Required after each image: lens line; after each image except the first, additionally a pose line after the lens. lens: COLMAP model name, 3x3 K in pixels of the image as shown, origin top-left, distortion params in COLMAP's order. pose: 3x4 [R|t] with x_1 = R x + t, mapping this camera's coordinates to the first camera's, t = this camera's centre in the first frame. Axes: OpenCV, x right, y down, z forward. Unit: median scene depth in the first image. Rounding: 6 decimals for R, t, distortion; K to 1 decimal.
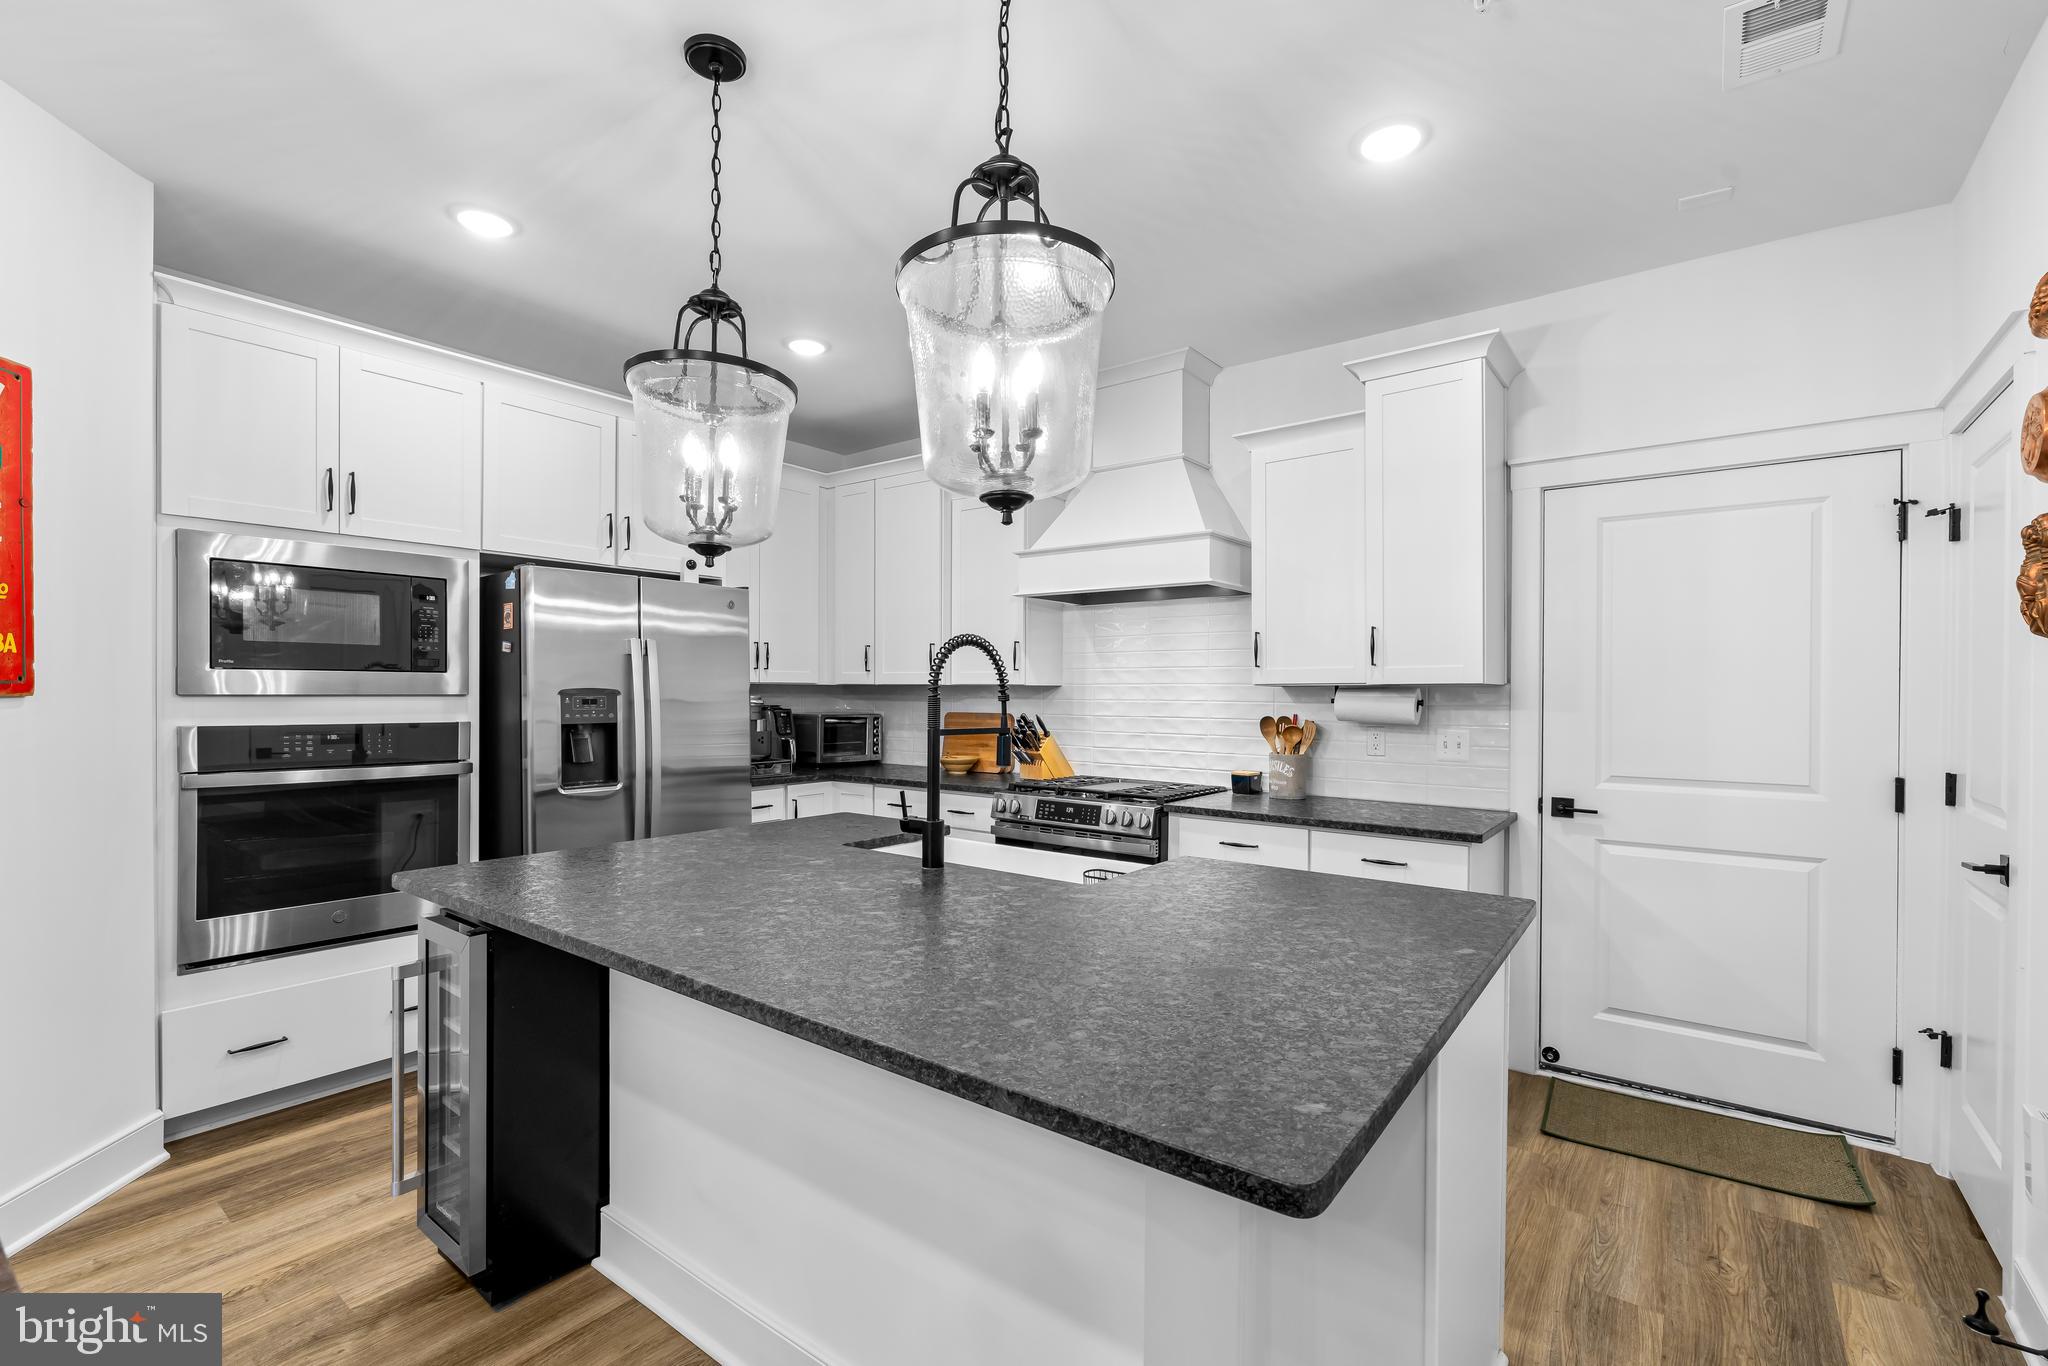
lens RADIAL K [[887.6, 0, 1023.6], [0, 887.6, 702.3], [0, 0, 1]] dist [-0.005721, 0.002400]
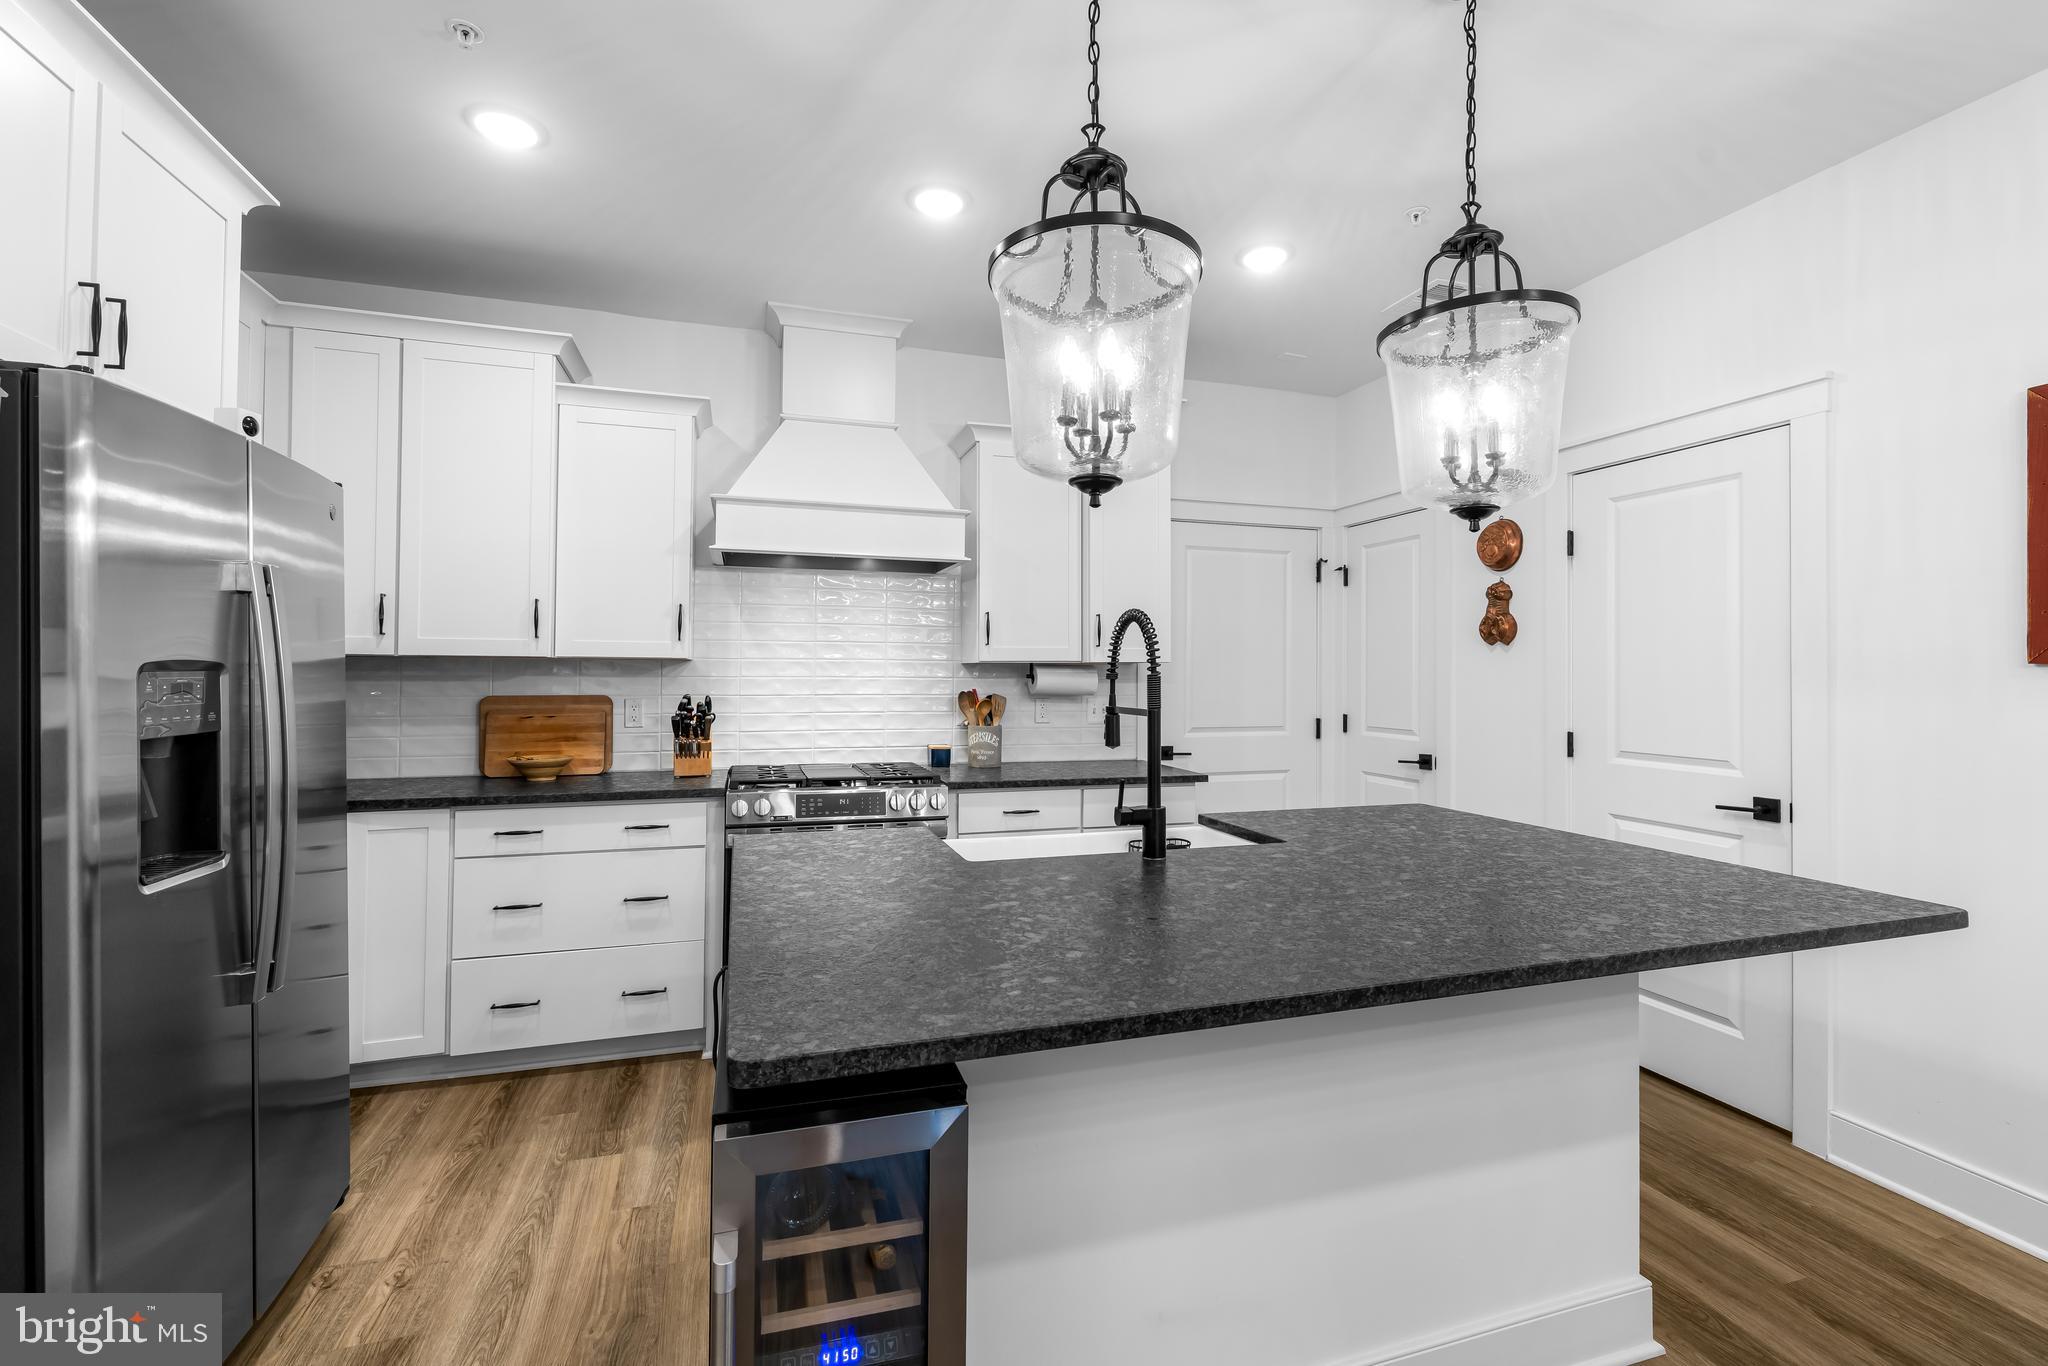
lens RADIAL K [[887.6, 0, 1019.6], [0, 887.6, 662.1], [0, 0, 1]] dist [-0.005721, 0.002400]
pose [[0.577977, 0.006449, 0.816027, -0.604294], [0.006285, 0.999904, -0.012354, -0.006174], [-0.816029, 0.012269, 0.577881, 0.364193]]
